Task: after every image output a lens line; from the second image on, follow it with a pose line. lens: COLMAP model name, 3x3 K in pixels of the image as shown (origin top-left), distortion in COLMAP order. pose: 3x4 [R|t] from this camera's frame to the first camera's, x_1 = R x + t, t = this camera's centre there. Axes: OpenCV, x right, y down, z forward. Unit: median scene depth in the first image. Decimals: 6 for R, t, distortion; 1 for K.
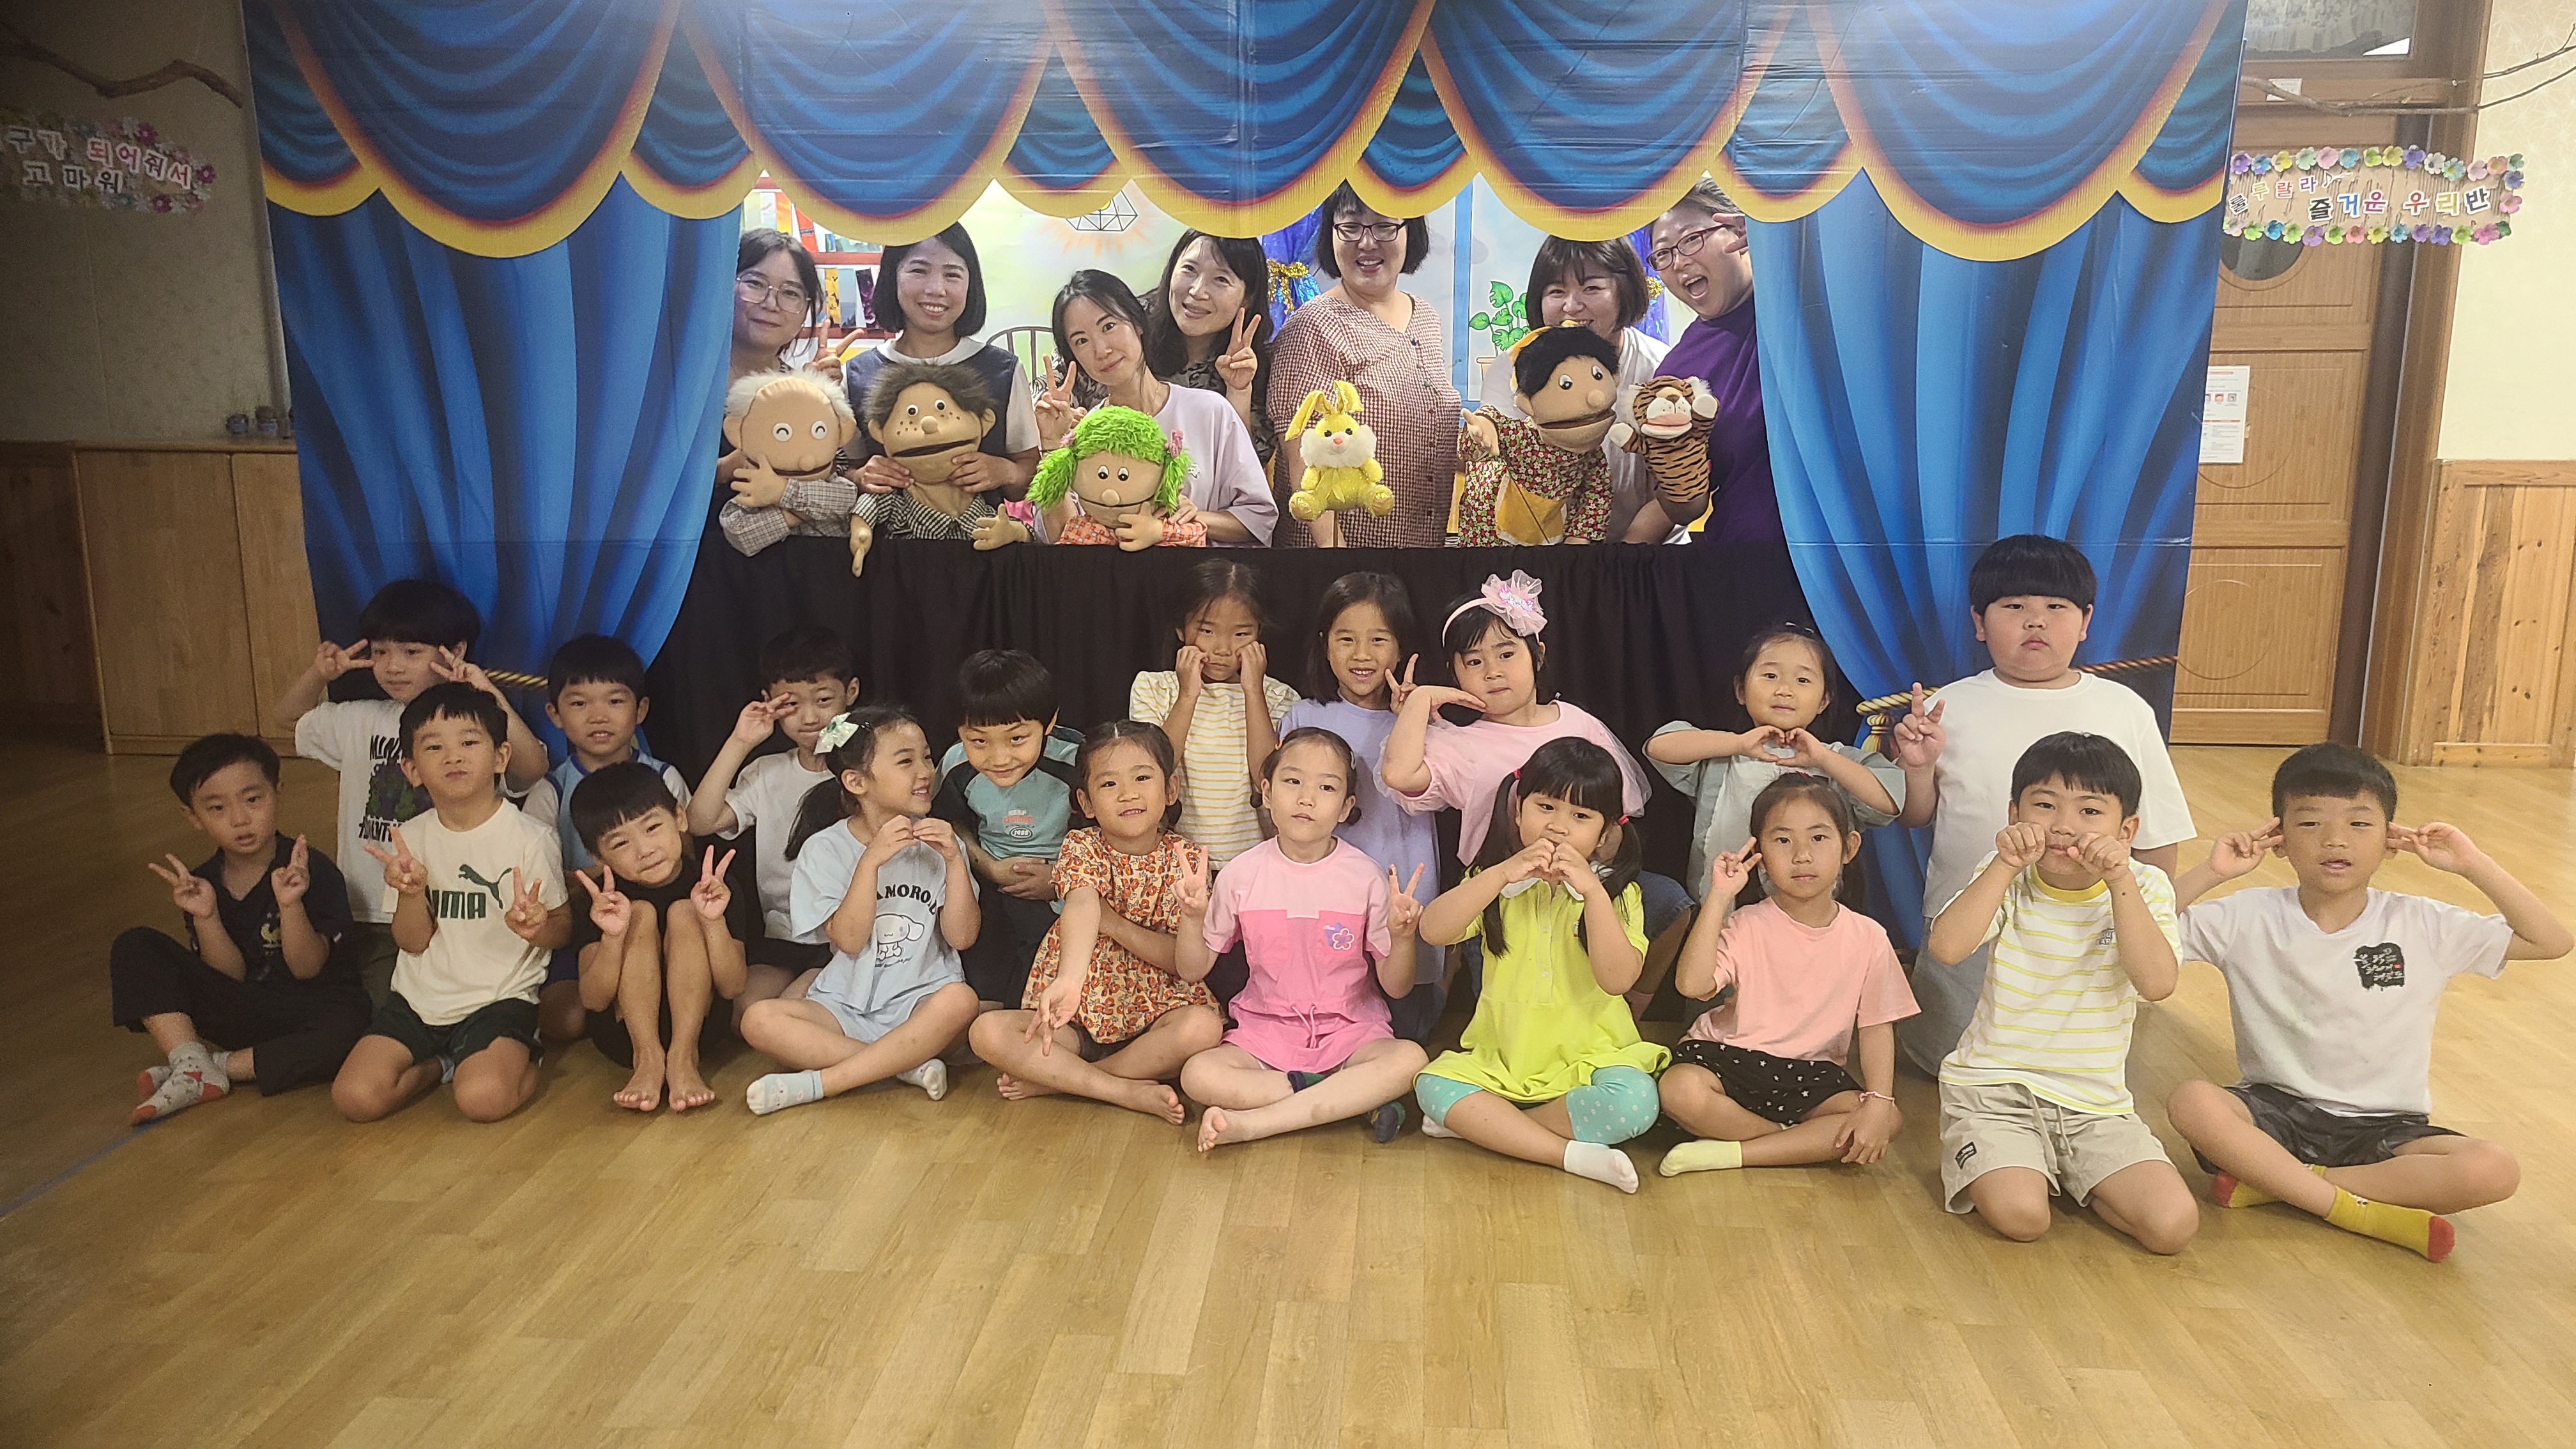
lens RADIAL K [[1940.4, 0, 1287.7], [0, 1940.4, 720.7], [0, 0, 1]] dist [0.025980, -0.002546]
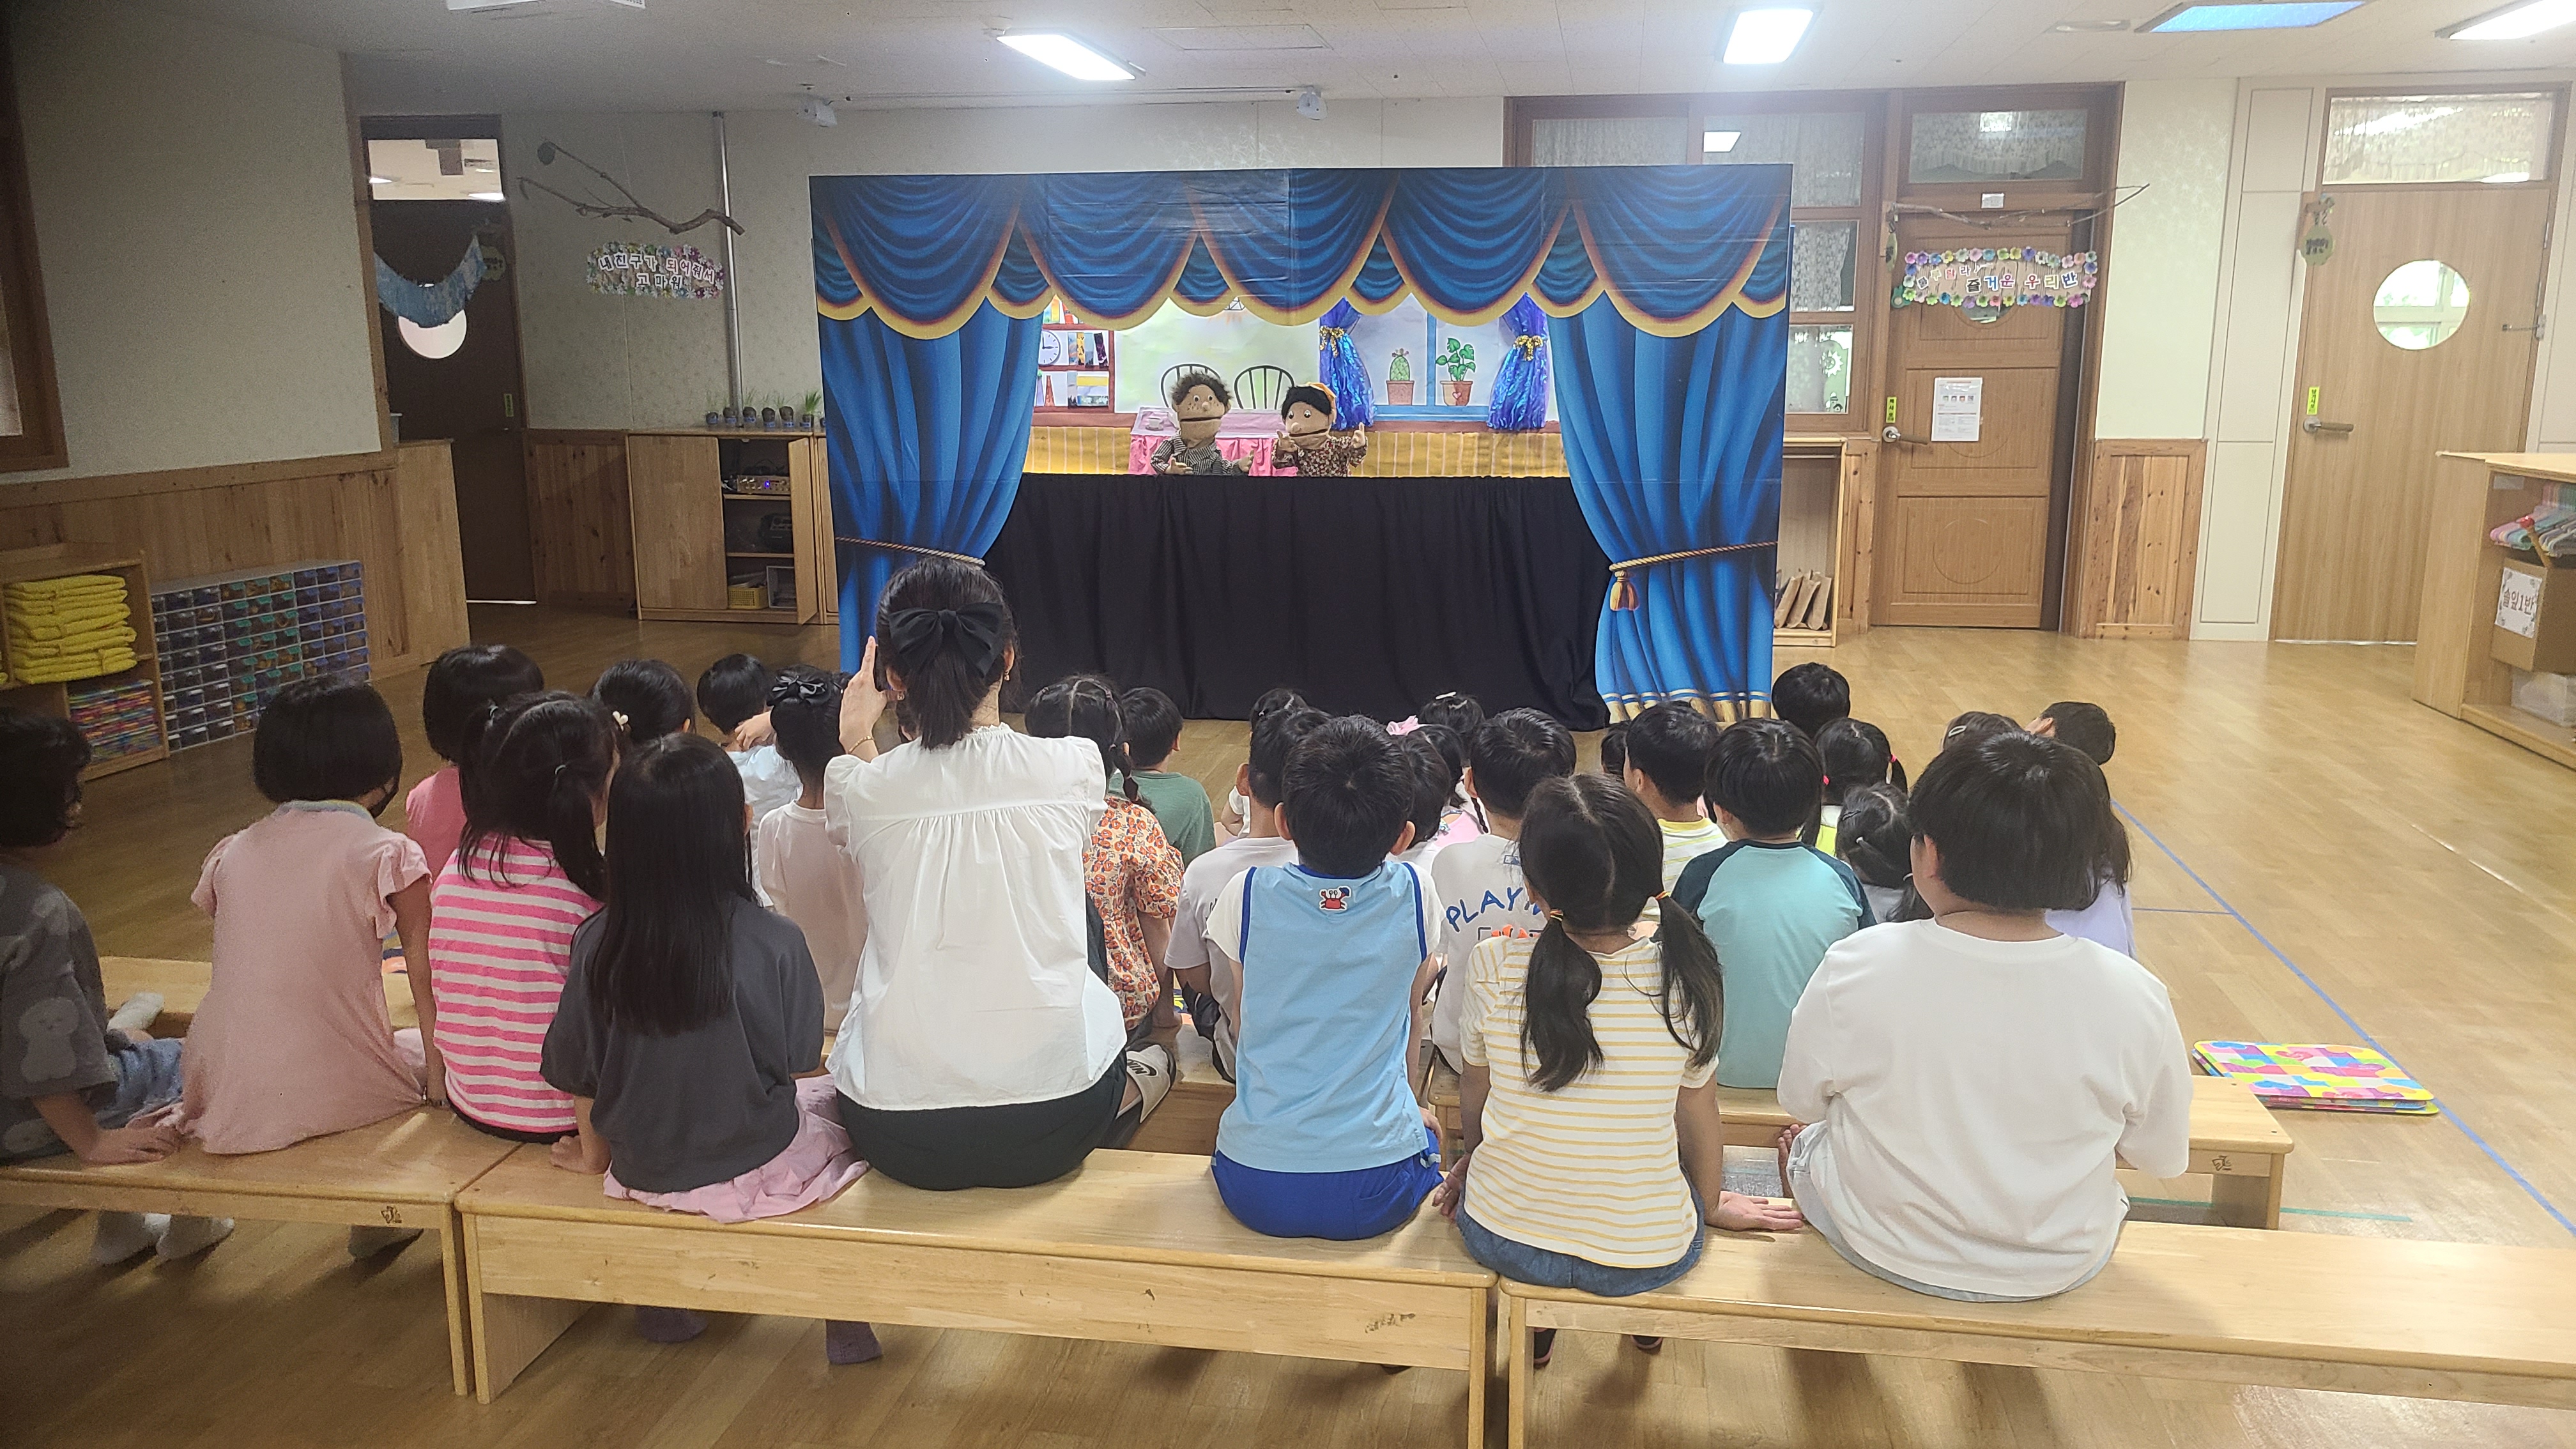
lens RADIAL K [[1940.4, 0, 1291.4], [0, 1940.4, 731.3], [0, 0, 1]] dist [0.025980, -0.002546]
pose [[0.995598, 0.013160, -0.092799, 0.165393], [-0.011794, 0.999814, 0.015258, 0.134321], [0.092982, -0.014097, 0.995568, -0.979671]]
